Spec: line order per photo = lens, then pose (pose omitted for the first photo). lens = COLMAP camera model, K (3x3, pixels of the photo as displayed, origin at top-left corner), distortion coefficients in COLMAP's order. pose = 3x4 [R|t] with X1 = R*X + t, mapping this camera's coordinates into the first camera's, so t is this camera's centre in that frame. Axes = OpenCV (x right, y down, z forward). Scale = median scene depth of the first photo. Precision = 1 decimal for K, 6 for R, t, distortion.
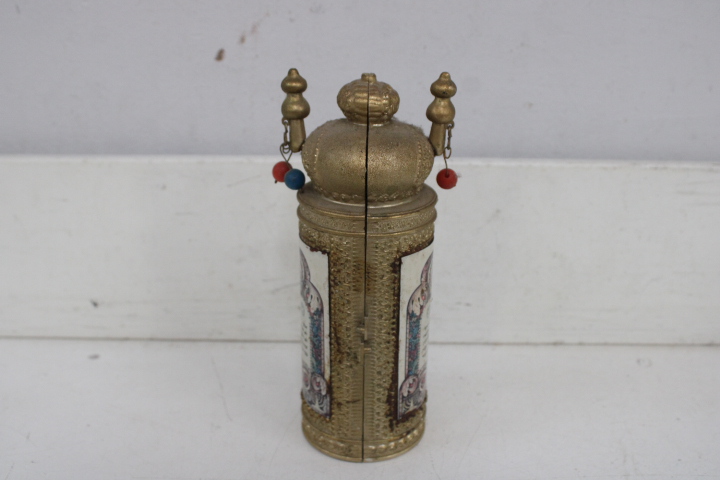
lens RADIAL K [[793.0, 0, 358.5], [0, 793.0, 241.2], [0, 0, 1]] dist [-0.081588, 0.000000]
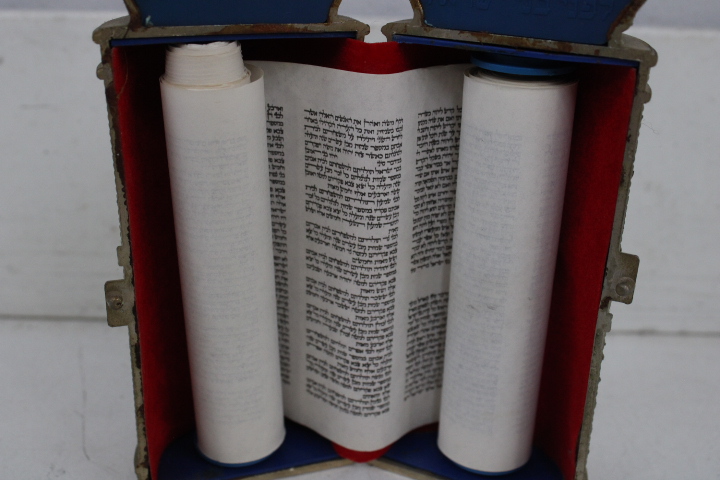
lens RADIAL K [[878.5, 0, 354.8], [0, 878.5, 238.9], [0, 0, 1]] dist [-0.060931, 0.000000]
pose [[0.999874, 0.014709, 0.006034, 0.019818], [-0.014830, 0.999680, 0.020514, 0.048102], [-0.005730, -0.020601, 0.999771, 0.333804]]
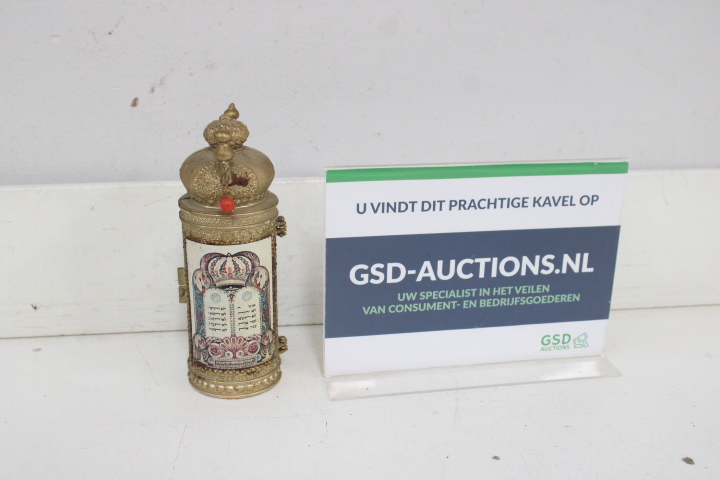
lens RADIAL K [[846.8, 0, 359.3], [0, 846.8, 241.6], [0, 0, 1]] dist [-0.068503, 0.000000]
pose [[0.989246, -0.044736, 0.139255, -0.016591], [0.050832, 0.997885, -0.040526, 0.058176], [-0.137148, 0.047169, 0.989427, -0.363948]]
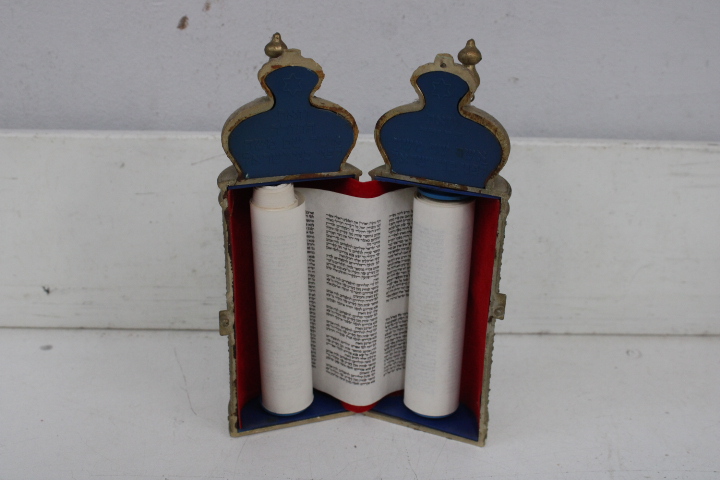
lens RADIAL K [[878.5, 0, 362.1], [0, 878.5, 245.5], [0, 0, 1]] dist [-0.060931, 0.000000]
pose [[0.999452, 0.003428, 0.032934, 0.001791], [-0.004321, 0.999624, 0.027061, -0.002908], [-0.032829, -0.027188, 0.999091, -0.039091]]
